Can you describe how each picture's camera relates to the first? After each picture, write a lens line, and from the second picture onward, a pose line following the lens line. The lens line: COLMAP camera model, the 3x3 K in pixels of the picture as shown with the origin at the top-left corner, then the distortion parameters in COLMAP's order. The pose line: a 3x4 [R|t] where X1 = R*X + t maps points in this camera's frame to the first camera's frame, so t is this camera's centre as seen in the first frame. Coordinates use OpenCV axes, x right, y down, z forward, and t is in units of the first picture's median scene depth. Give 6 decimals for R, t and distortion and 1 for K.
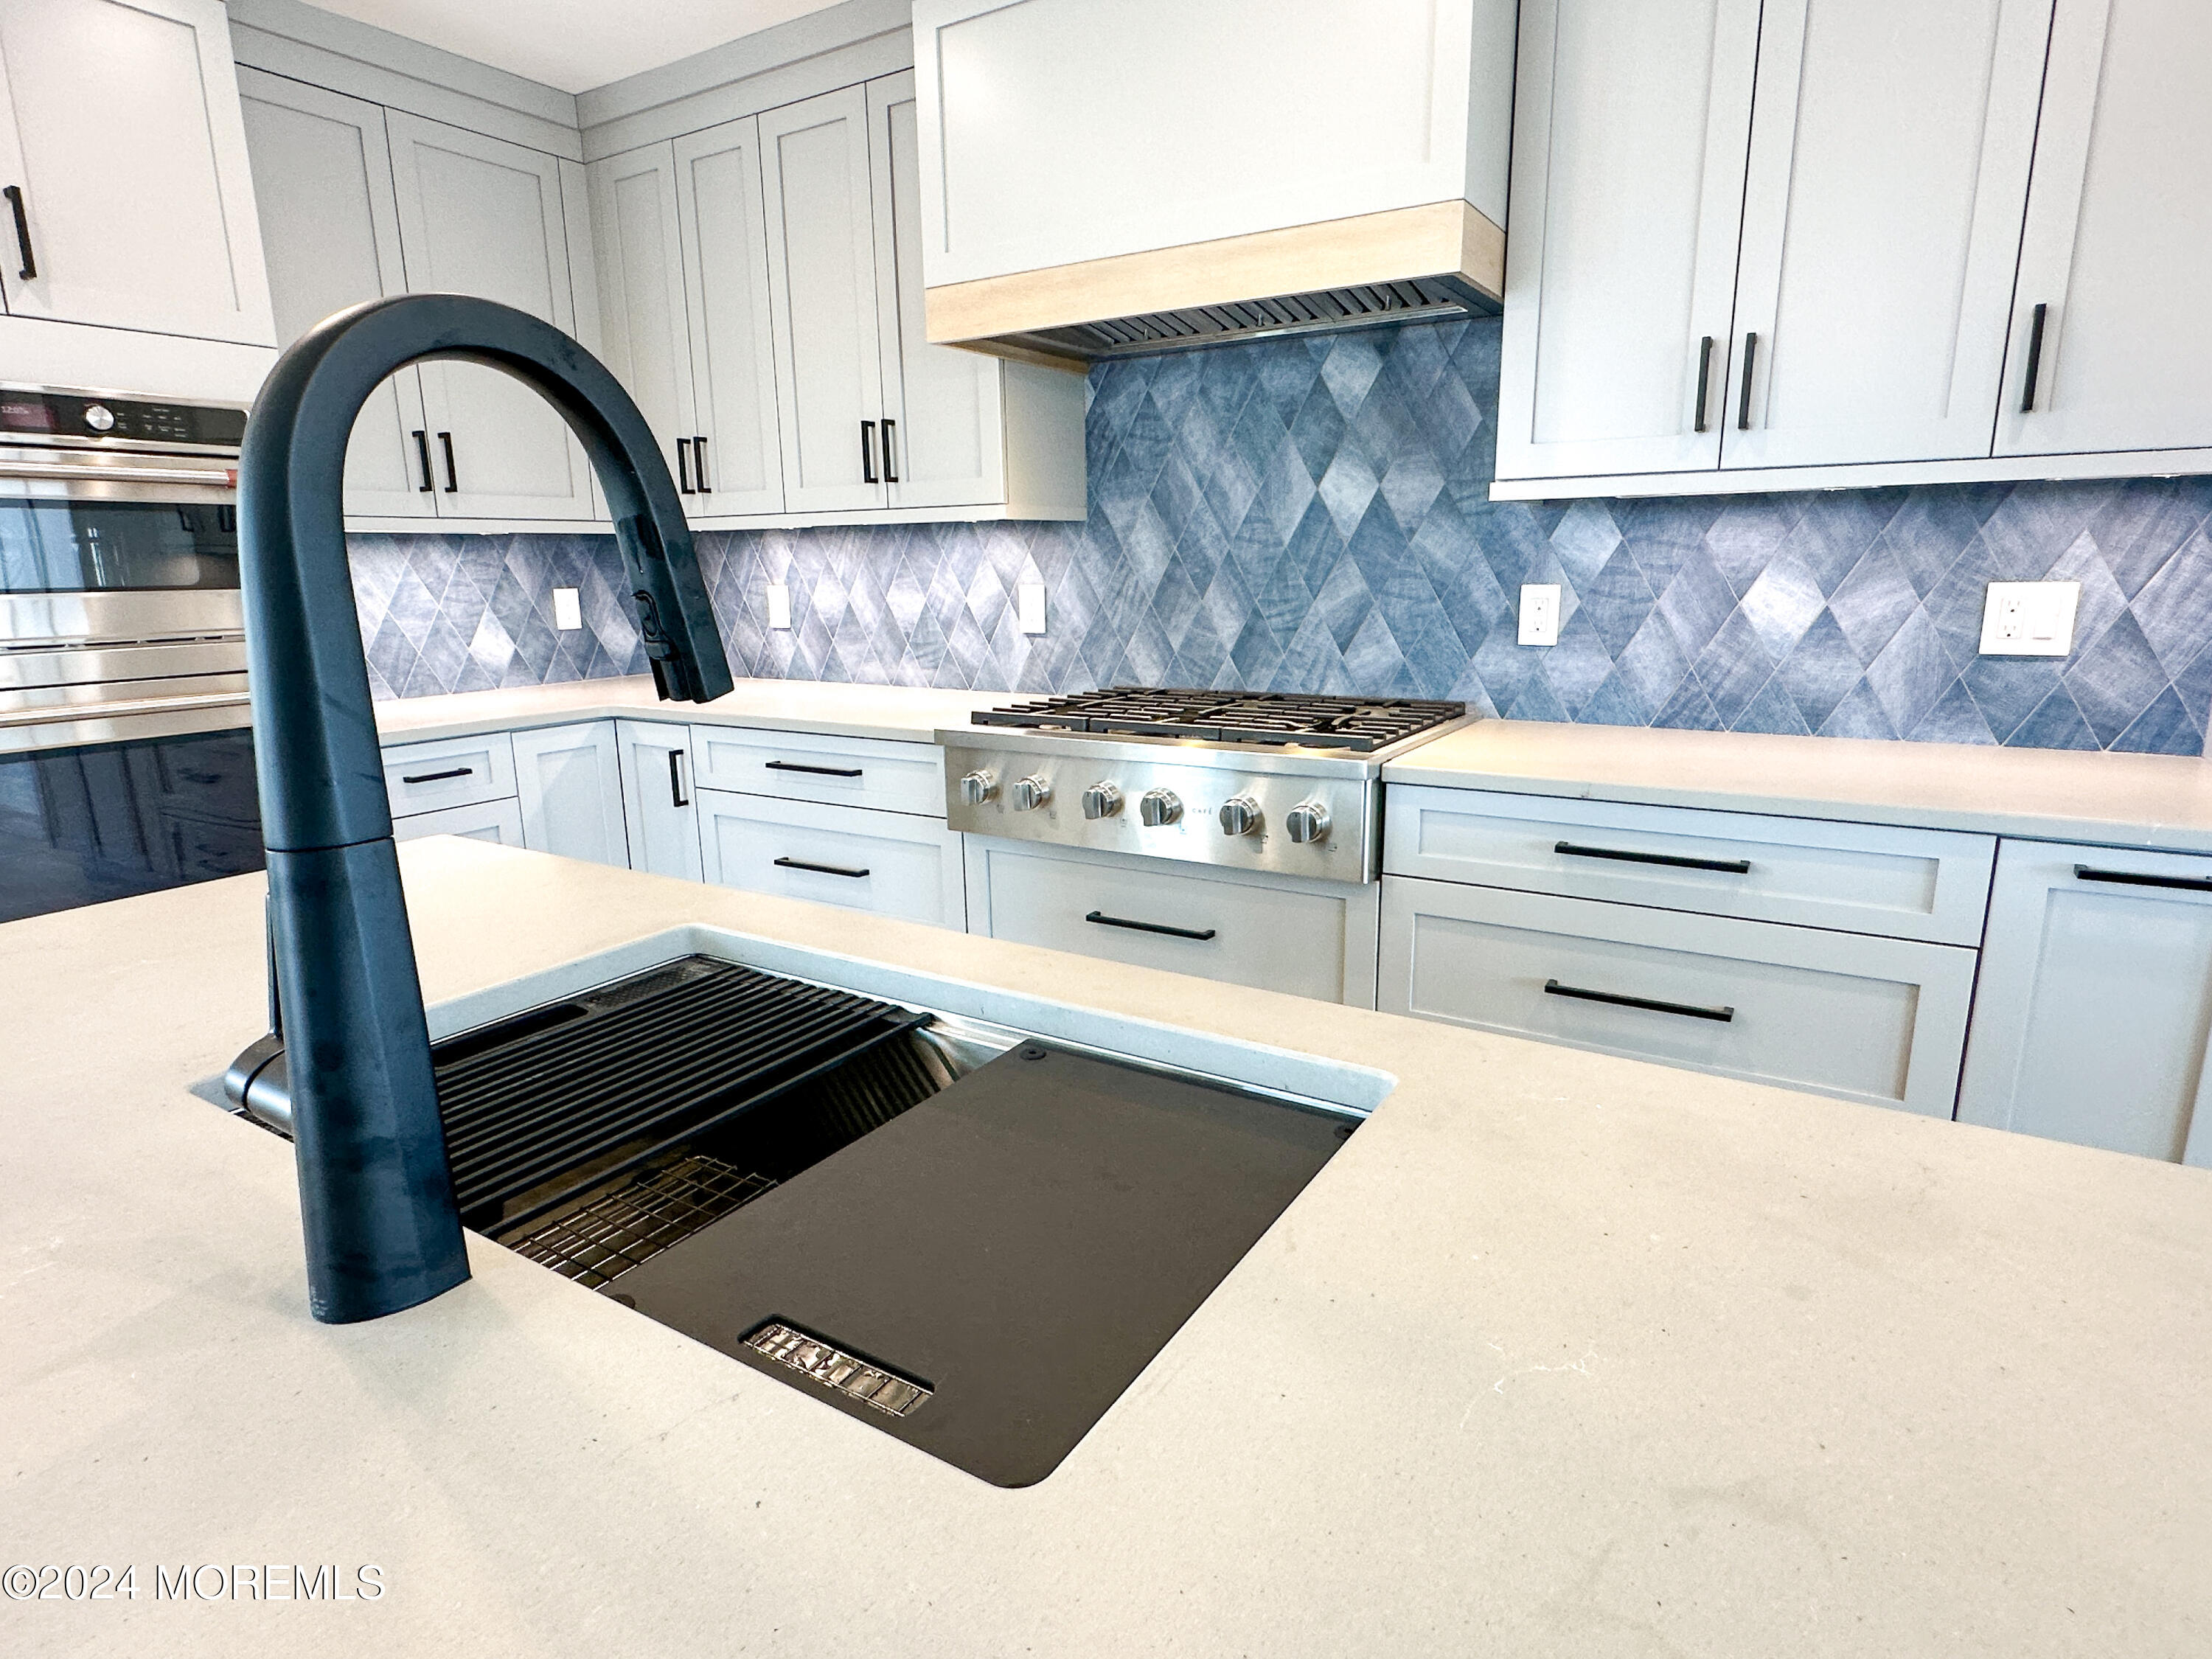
lens RADIAL K [[1216.2, 0, 1106.0], [0, 1216.2, 829.5], [0, 0, 1]] dist [-0.001792, 0.000686]
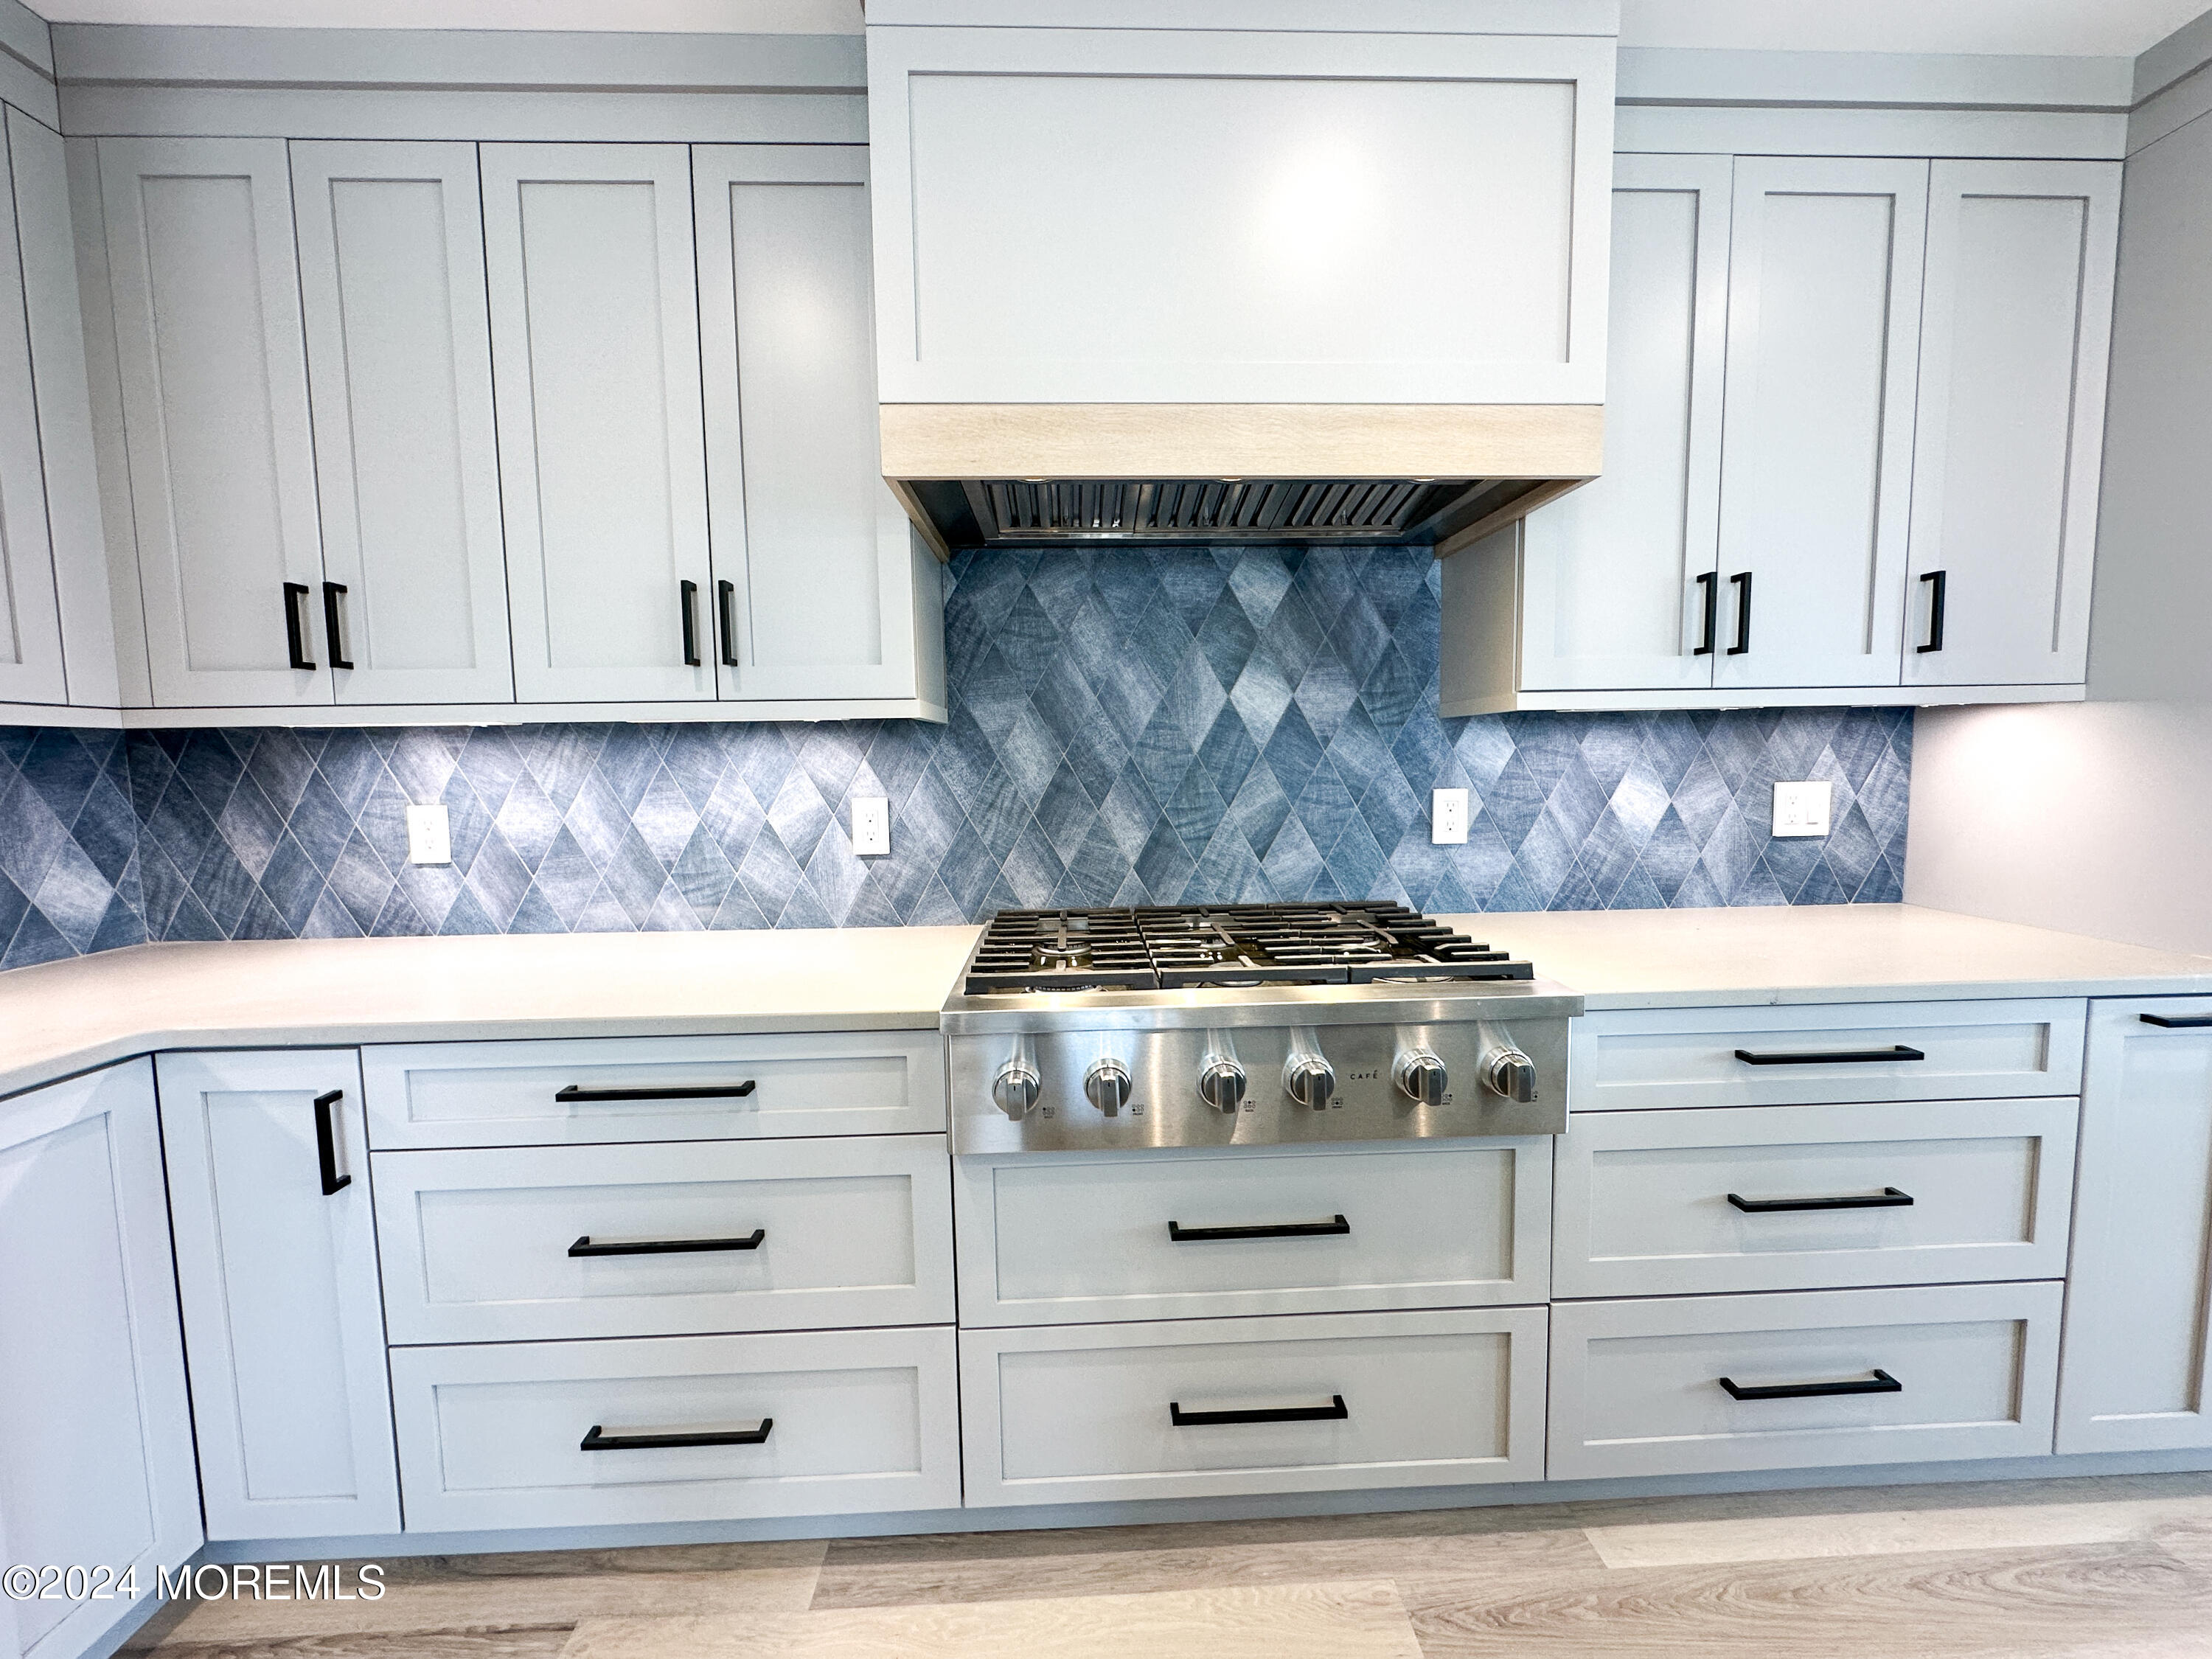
lens RADIAL K [[885.2, 0, 1106.0], [0, 885.2, 829.5], [0, 0, 1]] dist [-0.003253, 0.000568]
pose [[0.825237, -0.043560, 0.563104, -0.290795], [0.125104, 0.986352, -0.107041, -0.101875], [-0.550756, 0.158781, 0.819424, 0.450125]]
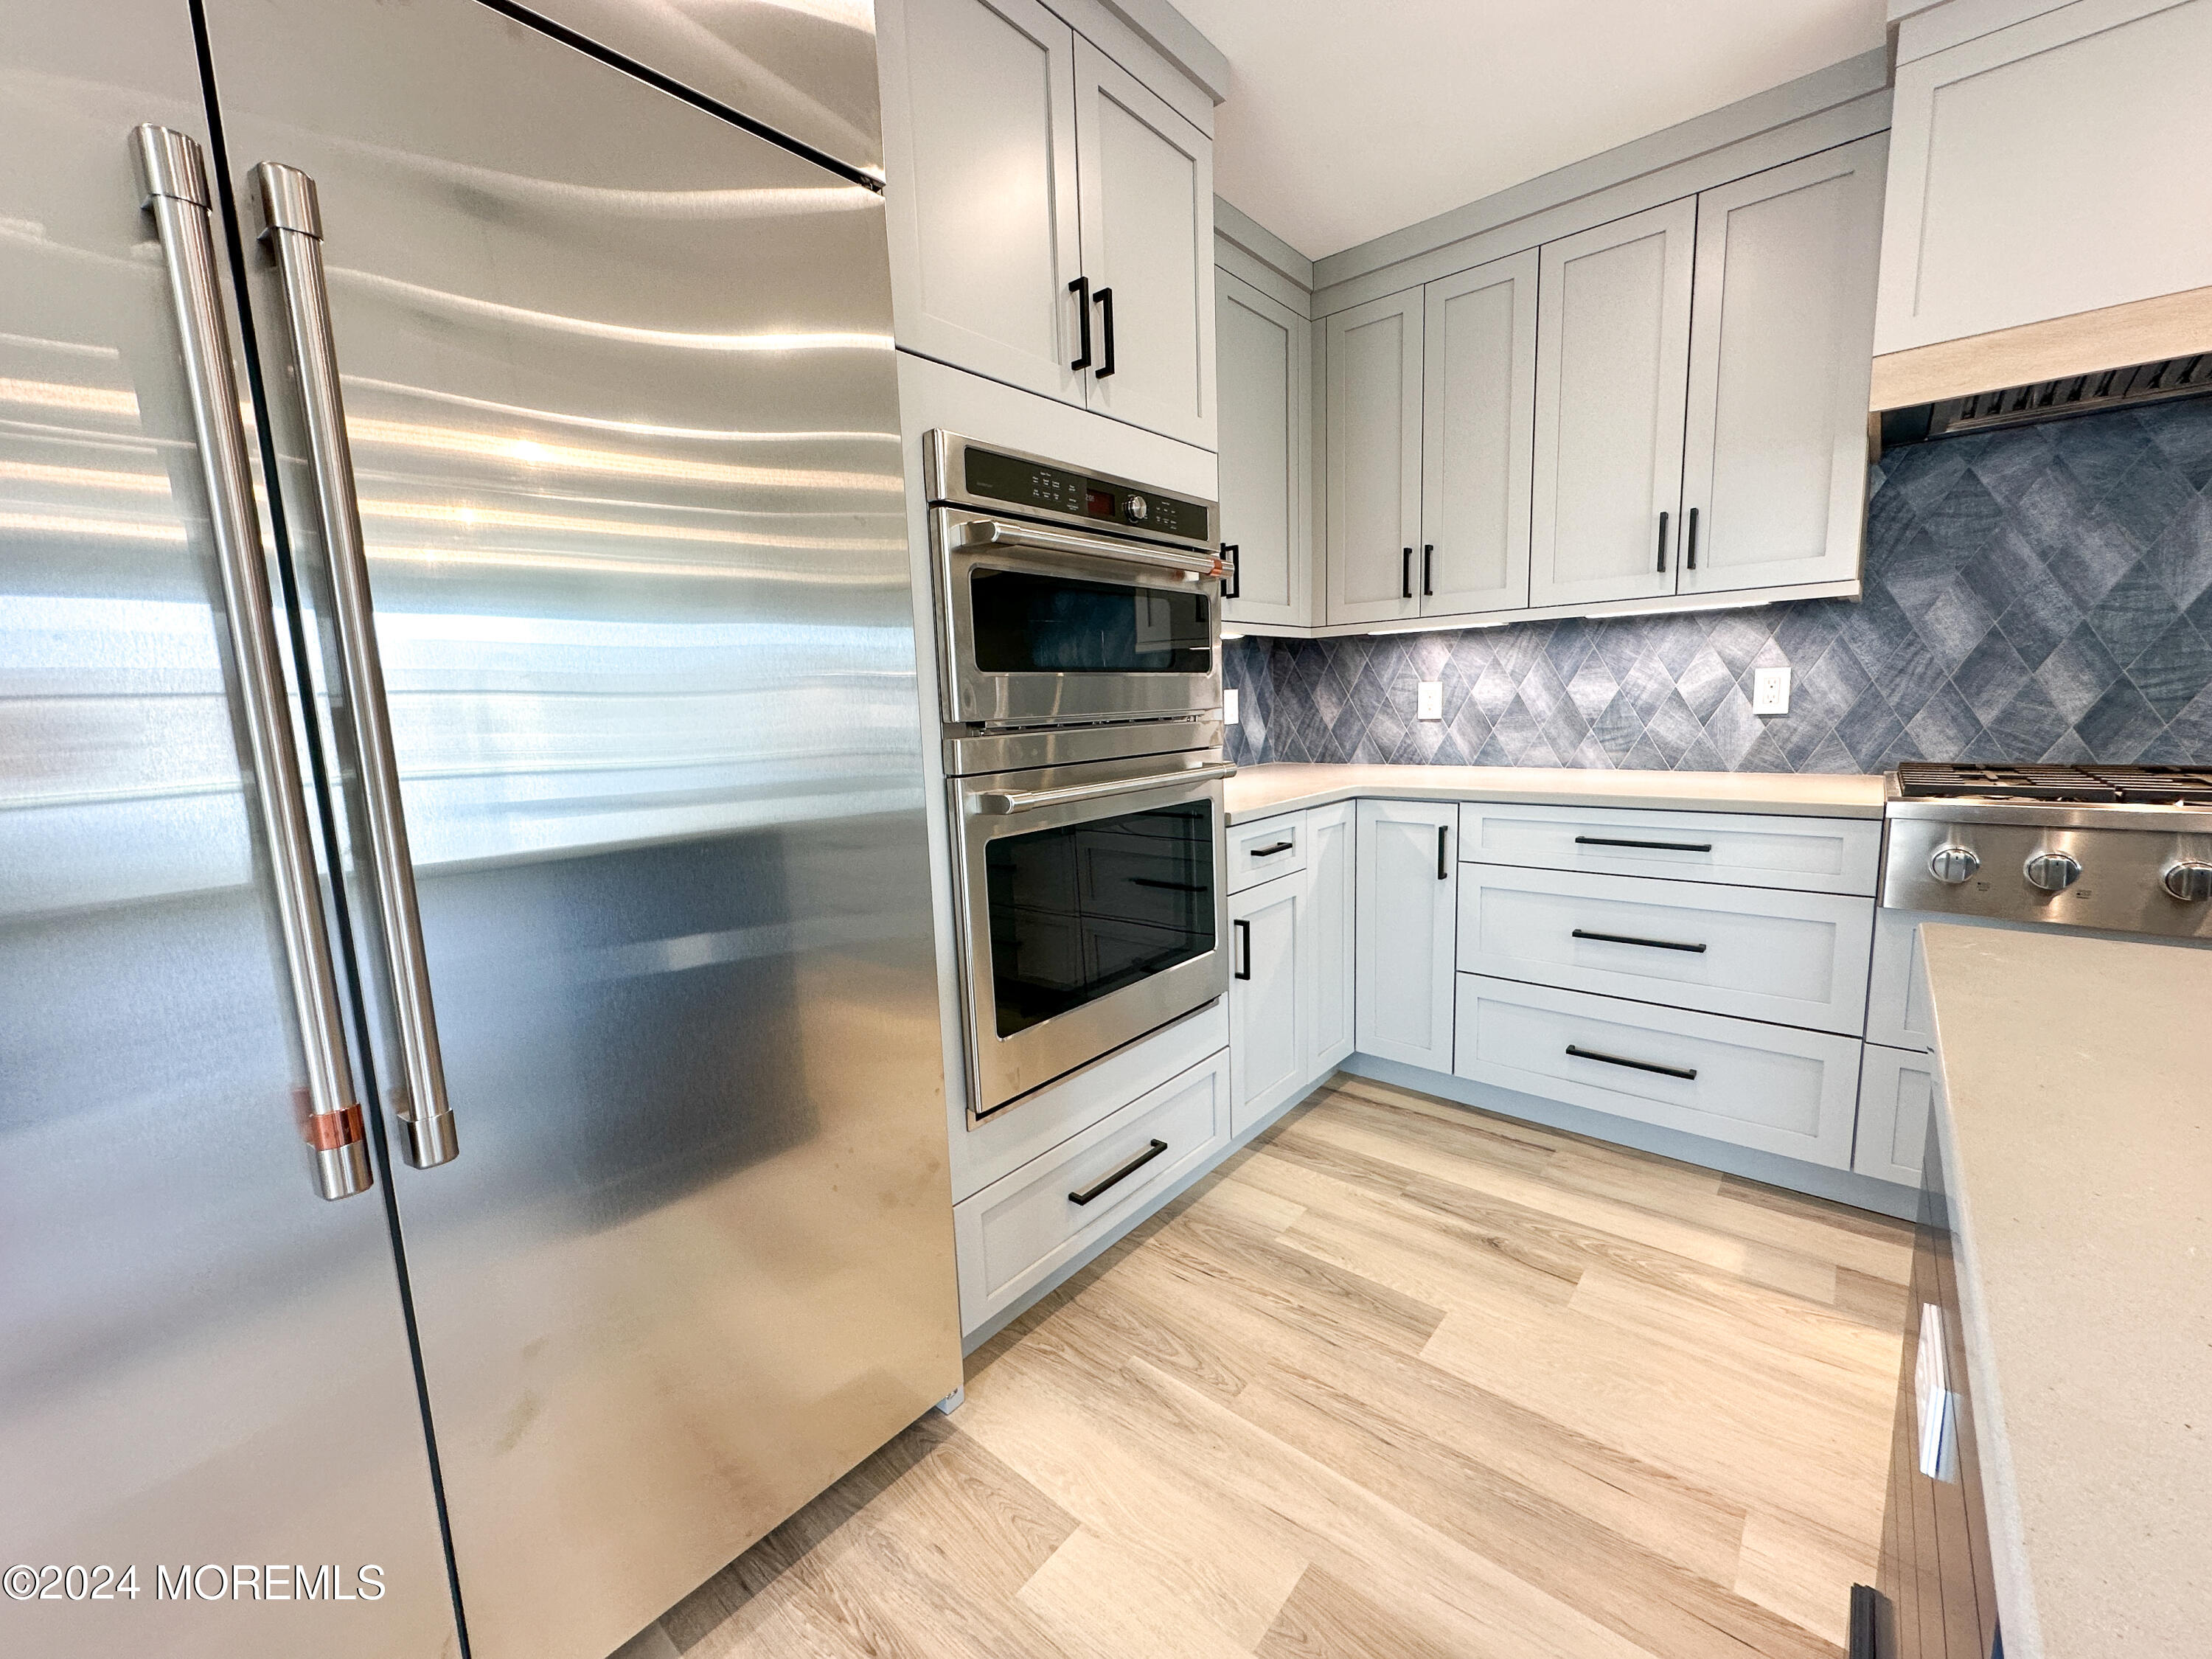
lens RADIAL K [[885.2, 0, 1106.0], [0, 885.2, 829.5], [0, 0, 1]] dist [-0.003253, 0.000568]
pose [[0.989124, 0.000088, -0.147083, -0.554977], [-0.010224, 0.997622, -0.068154, -0.006152], [0.146727, 0.068916, 0.986773, 0.193217]]
